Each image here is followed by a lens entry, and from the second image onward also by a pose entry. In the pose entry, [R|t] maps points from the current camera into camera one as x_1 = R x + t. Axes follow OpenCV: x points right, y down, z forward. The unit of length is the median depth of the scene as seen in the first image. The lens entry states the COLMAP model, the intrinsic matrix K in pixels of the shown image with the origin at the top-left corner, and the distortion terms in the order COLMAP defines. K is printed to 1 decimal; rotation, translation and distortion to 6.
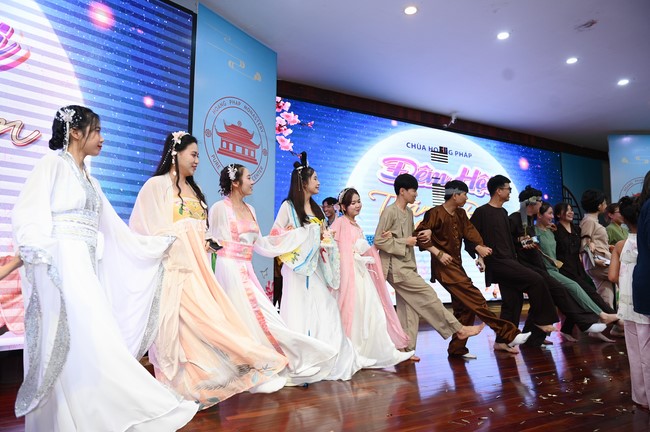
lens RADIAL K [[444.1, 0, 328.1], [0, 444.1, 214.3], [0, 0, 1]] dist [-0.010404, 0.001870]
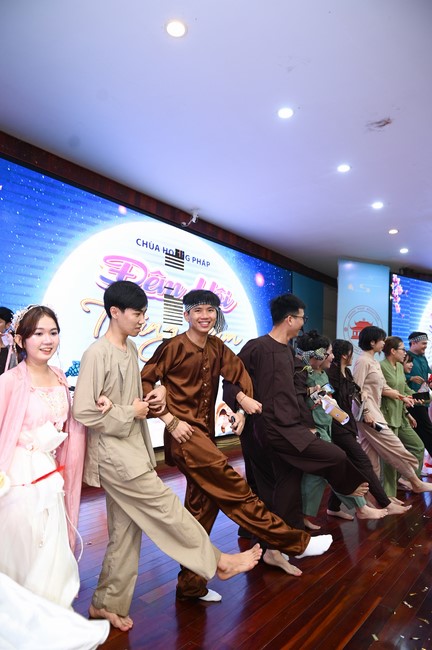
lens RADIAL K [[444.1, 0, 216.6], [0, 444.1, 324.0], [0, 0, 1]] dist [-0.010404, 0.001870]
pose [[0.915547, 0.062729, 0.397290, 0.010298], [-0.072843, 0.997289, 0.010401, -0.037561], [-0.395561, -0.038462, 0.917634, 0.275425]]
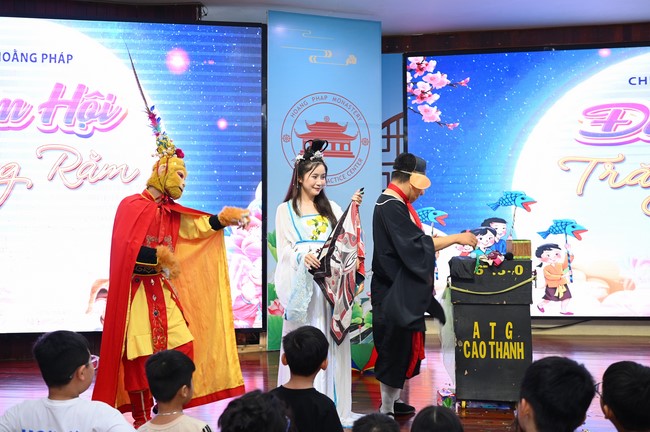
lens RADIAL K [[756.3, 0, 329.0], [0, 756.3, 215.8], [0, 0, 1]] dist [-0.001204, 0.000000]
pose [[0.787136, -0.027167, -0.616181, 0.593444], [0.082057, 0.994761, 0.060964, -0.070242], [0.611297, -0.098549, 0.785241, -0.221101]]
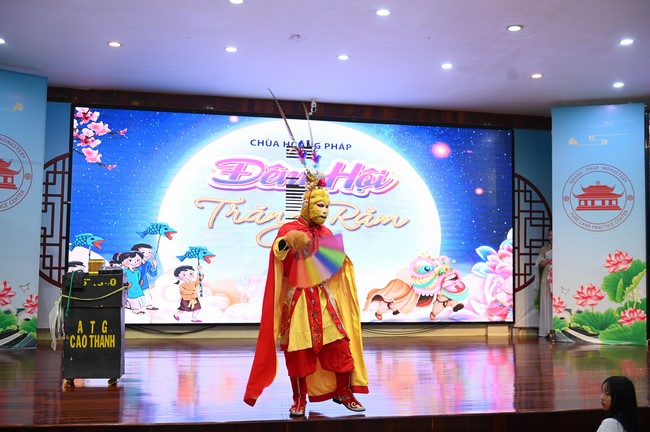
lens RADIAL K [[718.6, 0, 328.0], [0, 718.6, 214.6], [0, 0, 1]] dist [-0.005668, 0.000000]
pose [[0.957166, -0.010083, -0.289364, 0.839077], [0.023830, 0.998746, 0.044024, -0.083659], [0.288557, -0.049034, 0.956206, -0.368017]]
